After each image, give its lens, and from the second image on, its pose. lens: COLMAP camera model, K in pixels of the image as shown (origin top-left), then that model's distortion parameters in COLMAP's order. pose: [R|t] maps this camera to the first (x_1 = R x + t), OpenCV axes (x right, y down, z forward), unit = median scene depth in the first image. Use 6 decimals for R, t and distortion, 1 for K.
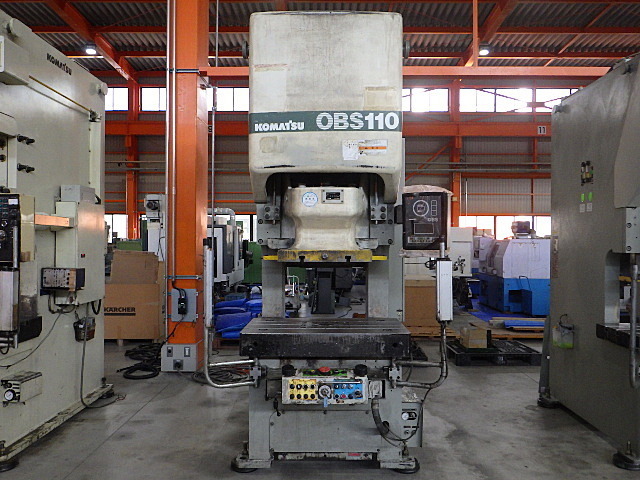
lens RADIAL K [[536.1, 0, 320.0], [0, 536.1, 240.0], [0, 0, 1]] dist [-0.000763, 0.006184]
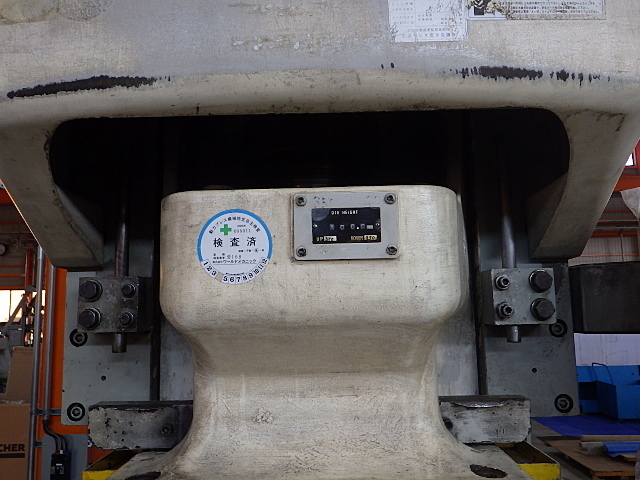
lens RADIAL K [[536.1, 0, 320.0], [0, 536.1, 240.0], [0, 0, 1]] dist [-0.000763, 0.006184]
pose [[0.999728, -0.022140, -0.007351, 0.015055], [0.021033, 0.991749, -0.126460, -0.048514], [0.010090, 0.126271, 0.991944, 0.764364]]
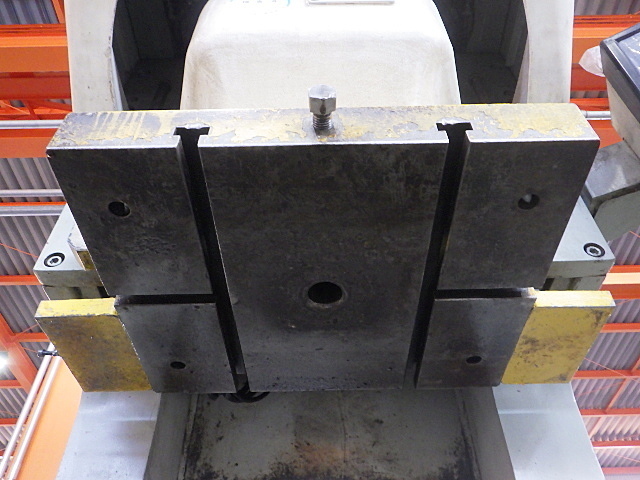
lens RADIAL K [[536.1, 0, 320.0], [0, 536.1, 240.0], [0, 0, 1]] dist [-0.000763, 0.006184]
pose [[0.999891, -0.009945, 0.010923, 0.005610], [0.014770, 0.685299, -0.728112, 0.179706], [-0.000245, 0.728194, 0.685371, 0.874058]]
